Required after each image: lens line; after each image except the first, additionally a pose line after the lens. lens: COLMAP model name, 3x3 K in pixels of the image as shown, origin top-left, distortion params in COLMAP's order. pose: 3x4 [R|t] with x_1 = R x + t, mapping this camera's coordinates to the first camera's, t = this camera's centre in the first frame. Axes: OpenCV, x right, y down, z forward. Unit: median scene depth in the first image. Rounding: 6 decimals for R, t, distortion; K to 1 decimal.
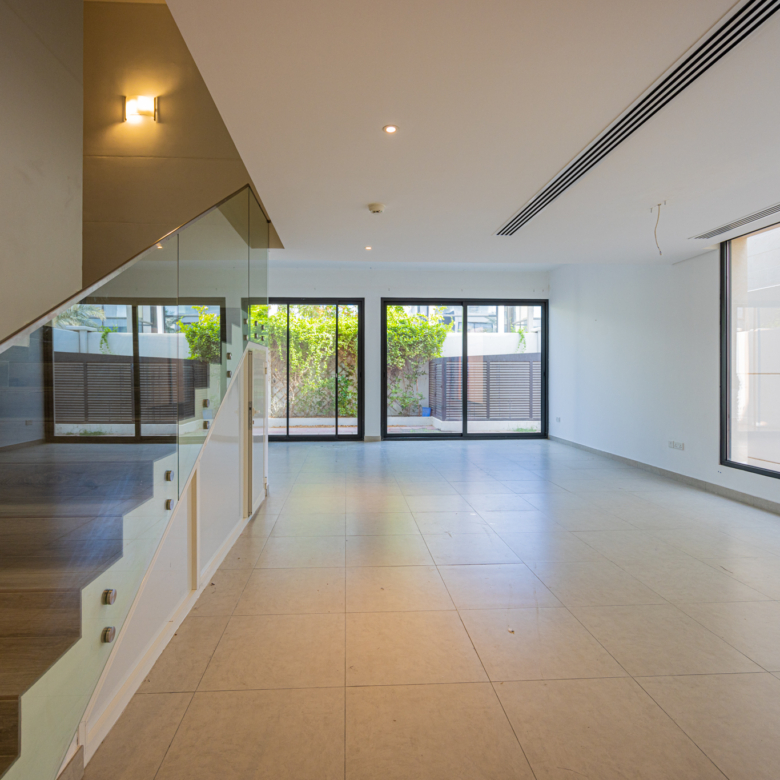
lens RADIAL K [[475.2, 0, 362.9], [0, 475.2, 383.5], [0, 0, 1]] dist [0.001559, 0.000306]
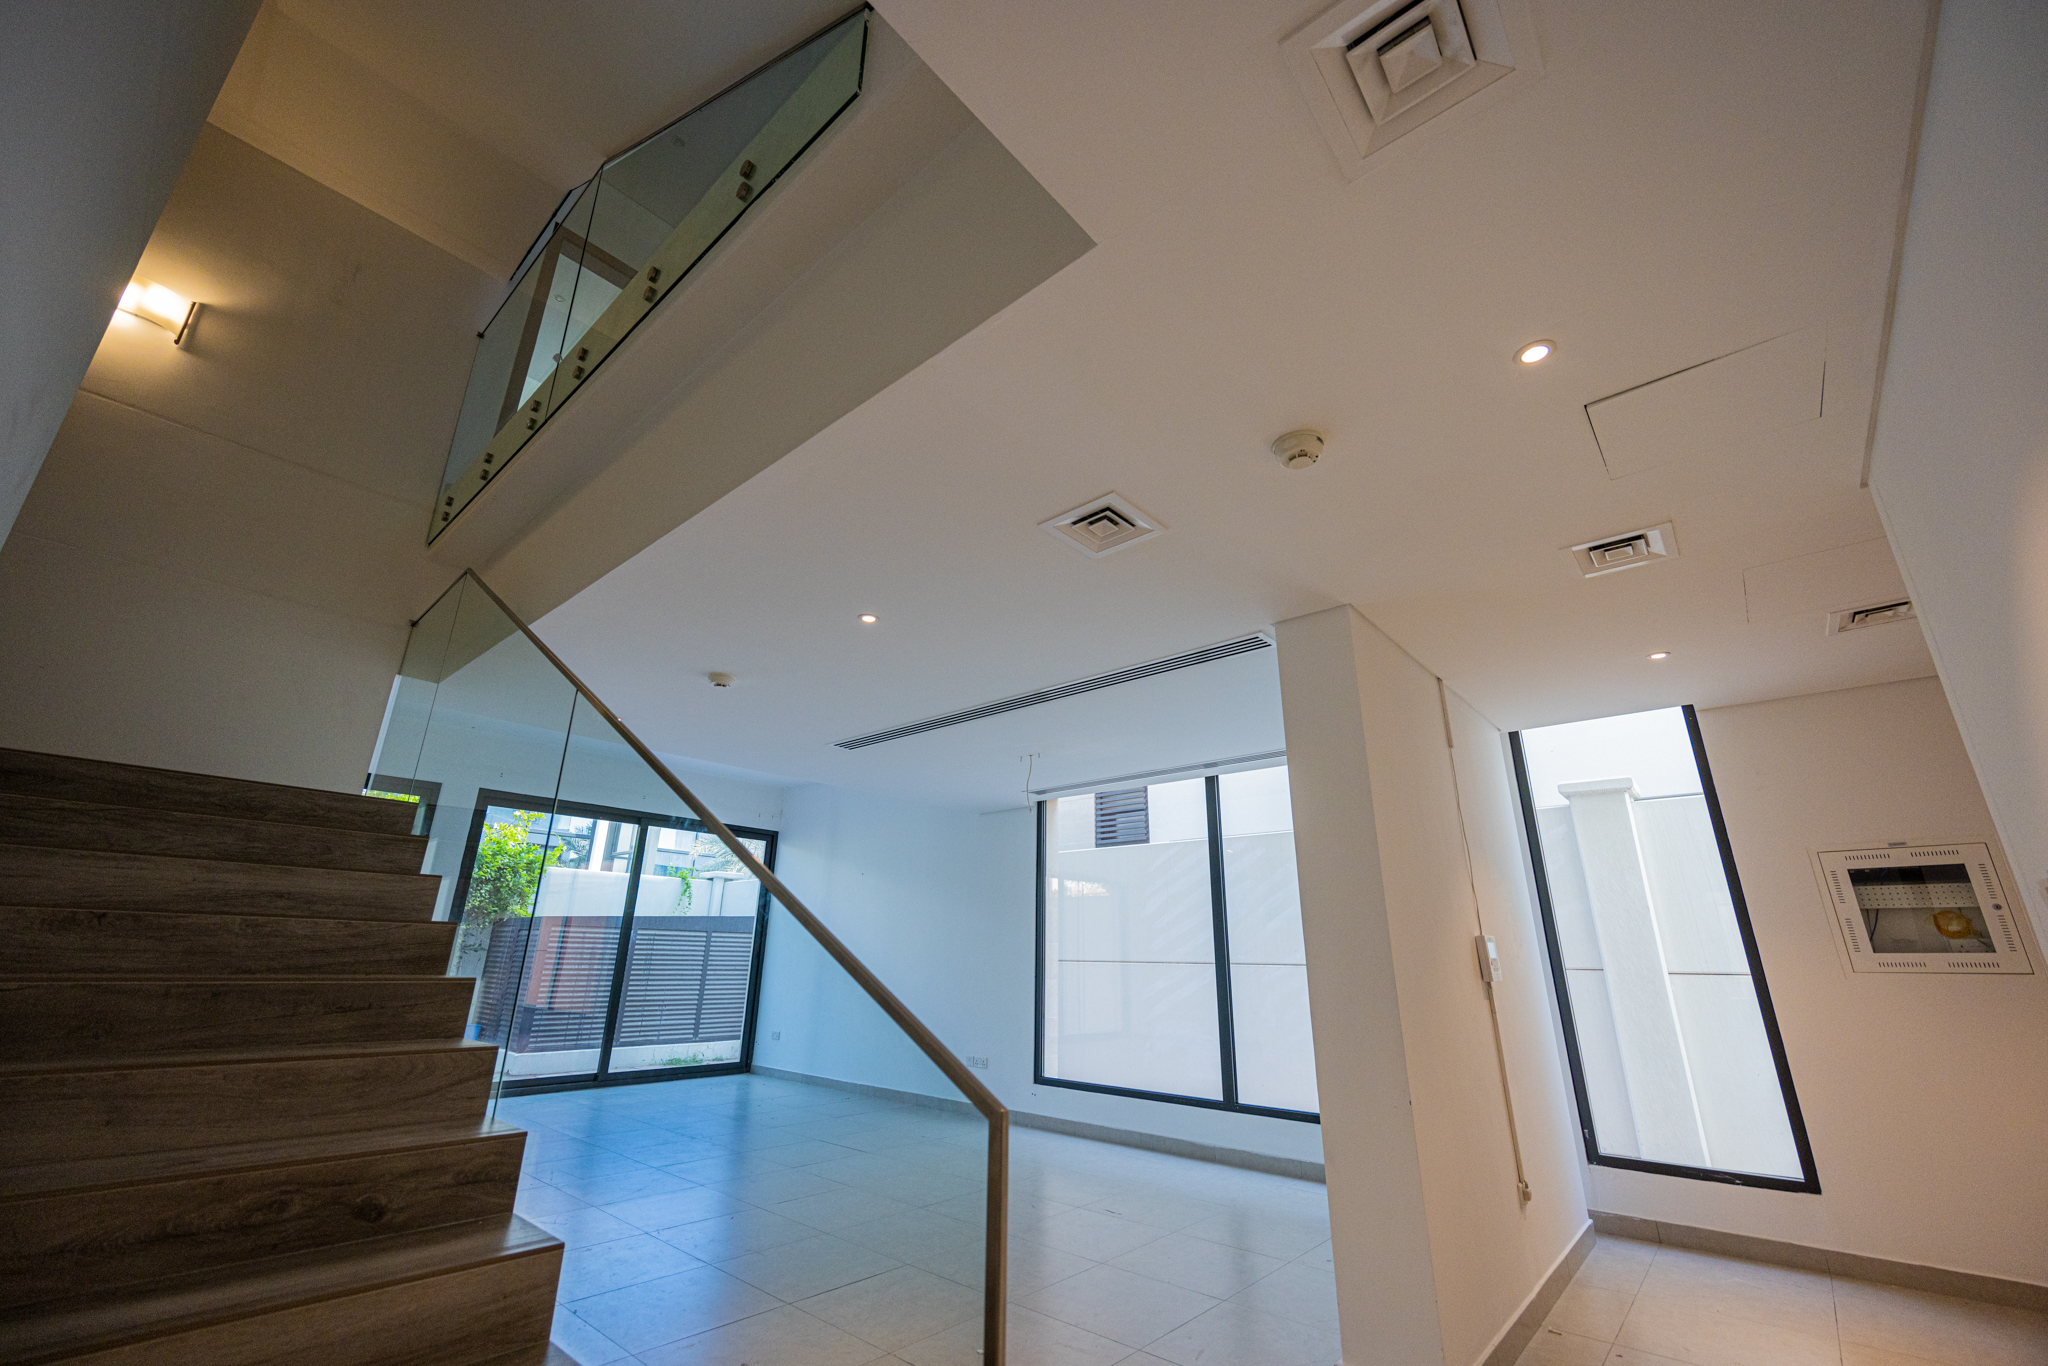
lens RADIAL K [[837.3, 0, 1029.1], [0, 837.3, 693.3], [0, 0, 1]] dist [-0.001252, -0.000069]
pose [[0.686149, 0.234412, 0.688658, -0.191058], [-0.004824, 0.948106, -0.317919, 0.000847], [-0.727445, 0.214818, 0.651673, -0.009728]]
